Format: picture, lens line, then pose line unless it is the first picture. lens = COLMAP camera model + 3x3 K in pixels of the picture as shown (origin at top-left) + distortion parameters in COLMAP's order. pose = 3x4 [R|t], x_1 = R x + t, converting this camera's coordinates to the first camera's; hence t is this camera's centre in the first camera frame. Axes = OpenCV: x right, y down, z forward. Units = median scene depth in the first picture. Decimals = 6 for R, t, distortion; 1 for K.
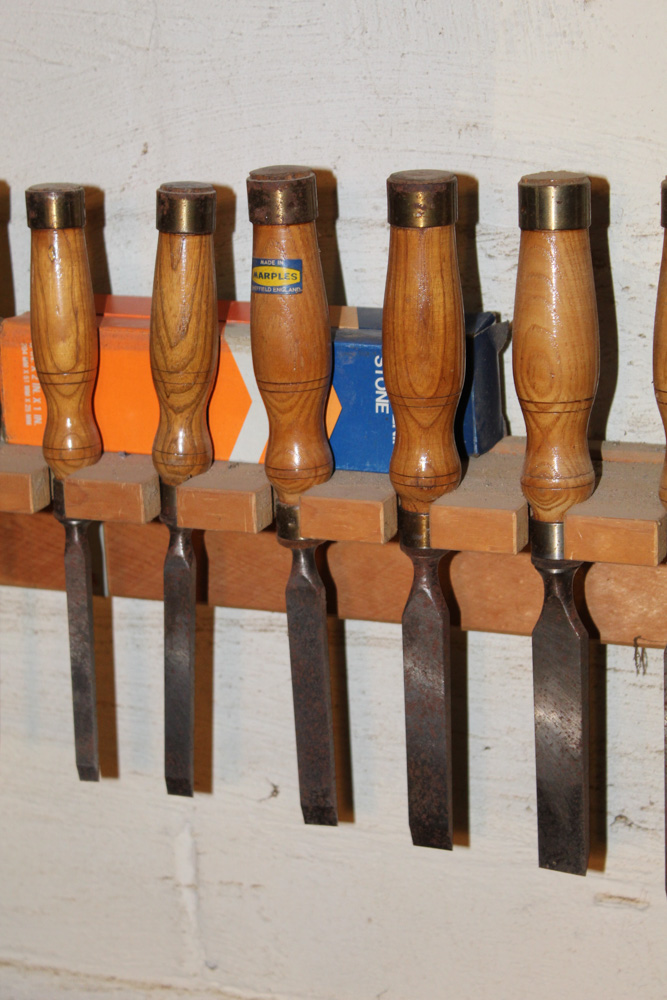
lens RADIAL K [[2253.4, 0, 338.2], [0, 2253.4, 507.9], [0, 0, 1]] dist [0.061717, 0.000000]
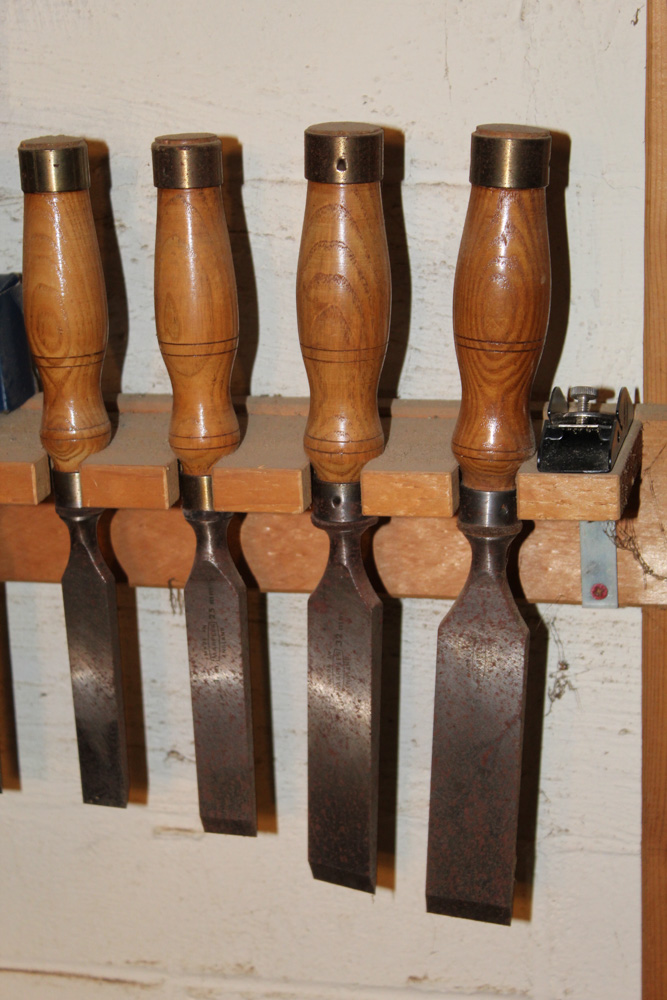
lens RADIAL K [[2253.4, 0, 336.4], [0, 2253.4, 505.4], [0, 0, 1]] dist [0.061717, 0.000000]
pose [[0.989707, -0.046965, 0.135183, 0.068466], [0.045138, 0.998844, 0.016552, 0.009163], [-0.135804, -0.010280, 0.990682, -0.048718]]
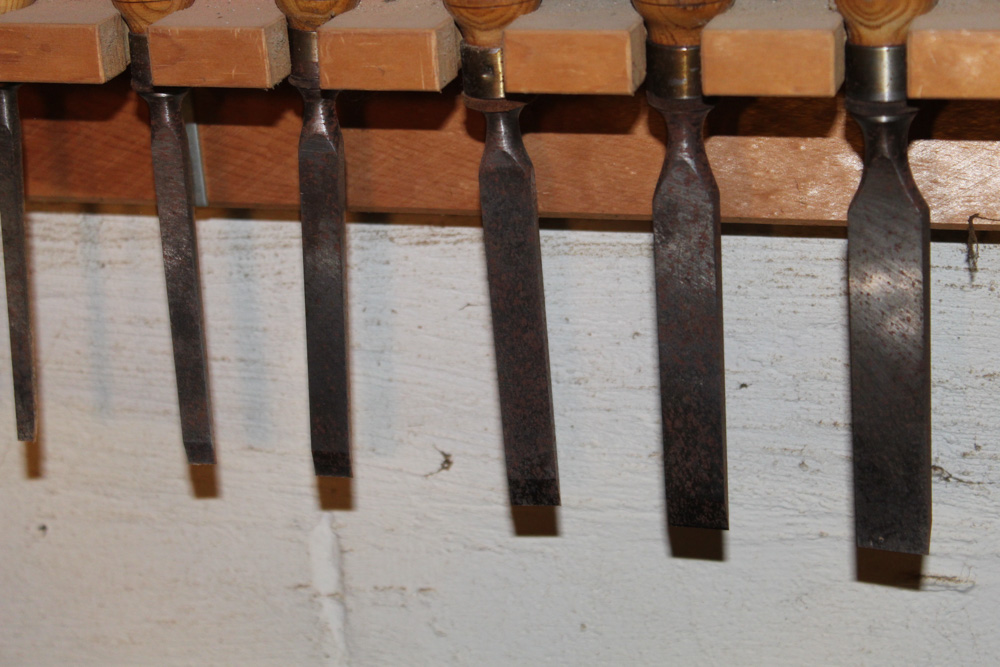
lens RADIAL K [[2373.9, 0, 492.2], [0, 2373.9, 329.9], [0, 0, 1]] dist [0.066337, 0.000000]
pose [[0.996638, -0.056623, 0.059210, -0.064133], [0.052178, 0.995886, 0.074090, 0.029795], [-0.063161, -0.070751, 0.995492, 0.263456]]
